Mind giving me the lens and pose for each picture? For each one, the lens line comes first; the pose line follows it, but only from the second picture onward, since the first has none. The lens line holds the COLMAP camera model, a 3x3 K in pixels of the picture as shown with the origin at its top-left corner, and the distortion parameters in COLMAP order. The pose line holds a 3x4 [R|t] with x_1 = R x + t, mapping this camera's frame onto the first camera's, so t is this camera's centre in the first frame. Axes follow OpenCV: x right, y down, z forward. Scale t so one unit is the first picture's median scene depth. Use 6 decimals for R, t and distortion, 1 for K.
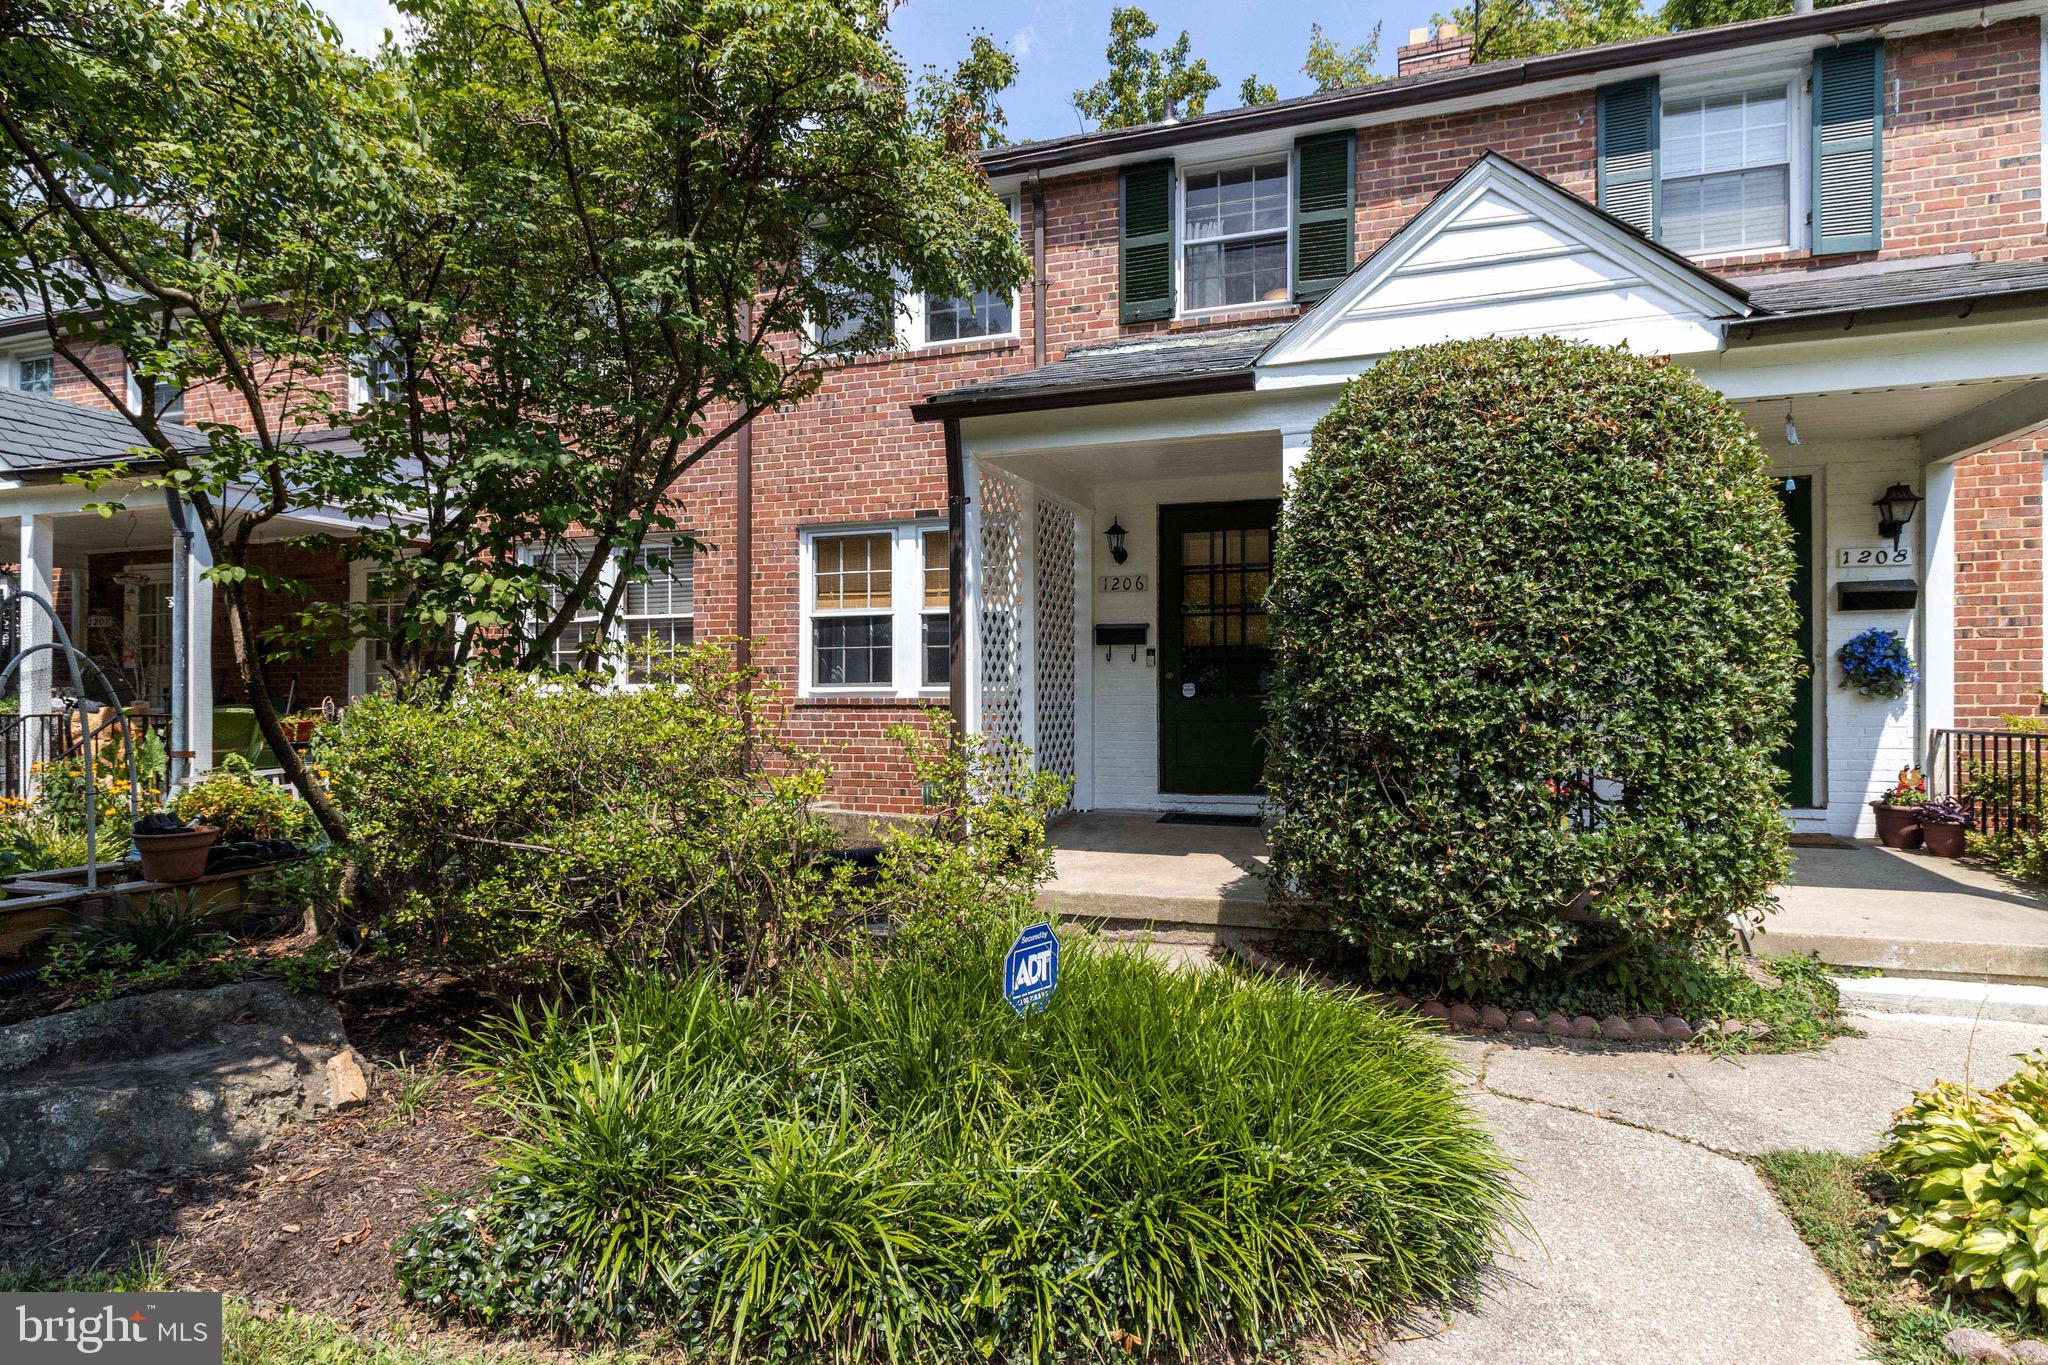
lens RADIAL K [[1150.3, 0, 1029.8], [0, 1150.3, 708.8], [0, 0, 1]] dist [0.013829, -0.000117]
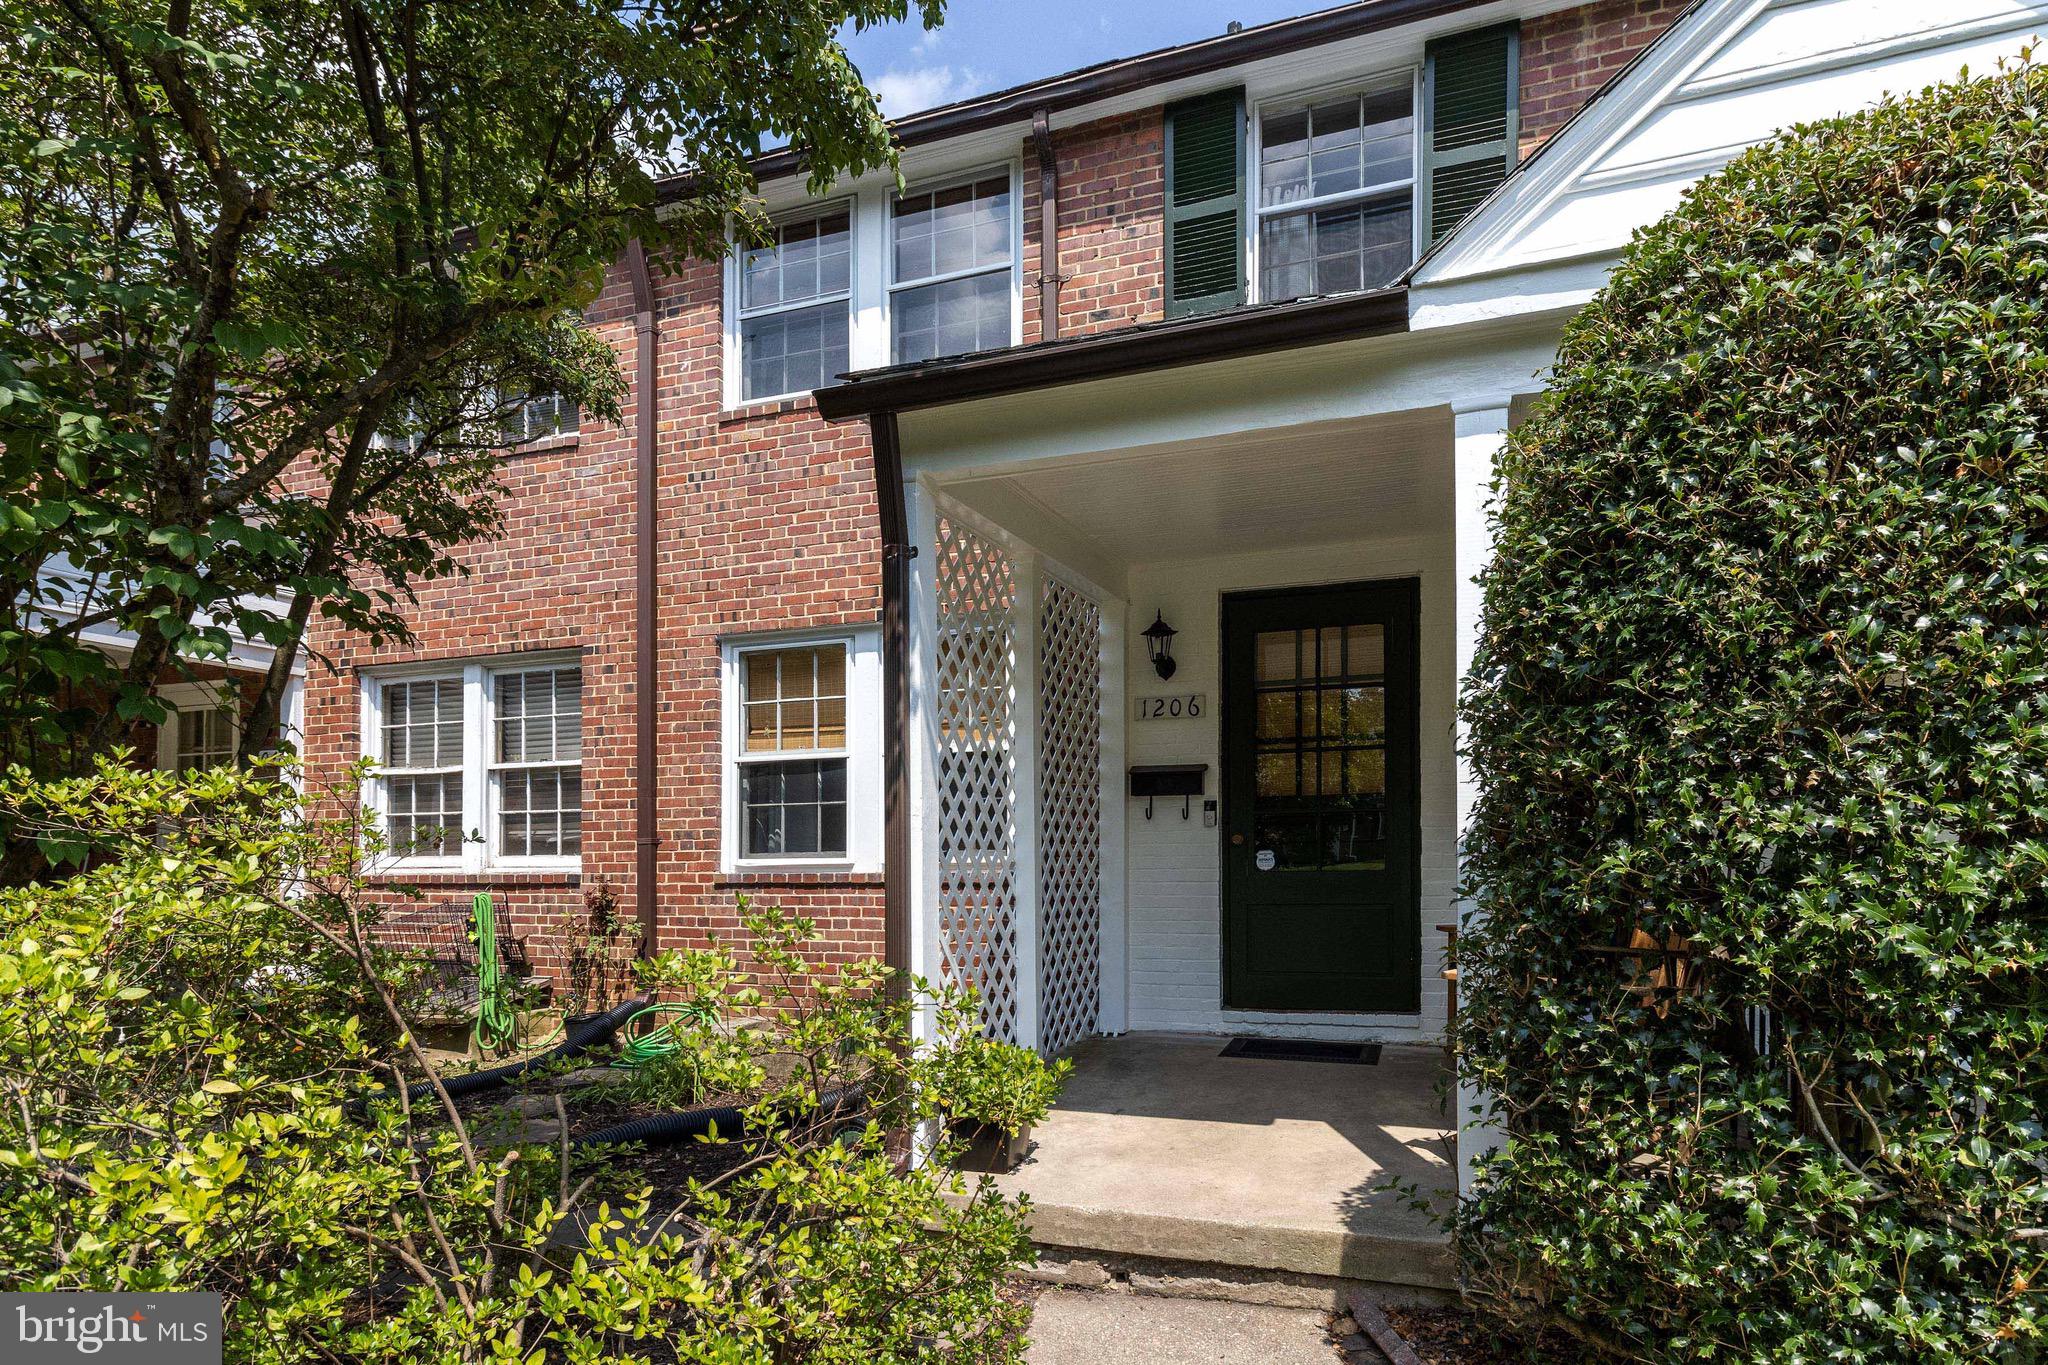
lens RADIAL K [[1242.6, 0, 983.8], [0, 1242.6, 909.4], [0, 0, 1]] dist [0.016782, 0.000292]
pose [[0.997815, -0.003096, -0.065993, 0.020266], [0.004815, 0.999653, 0.025909, -0.007556], [0.065890, -0.026170, 0.997484, 0.267648]]
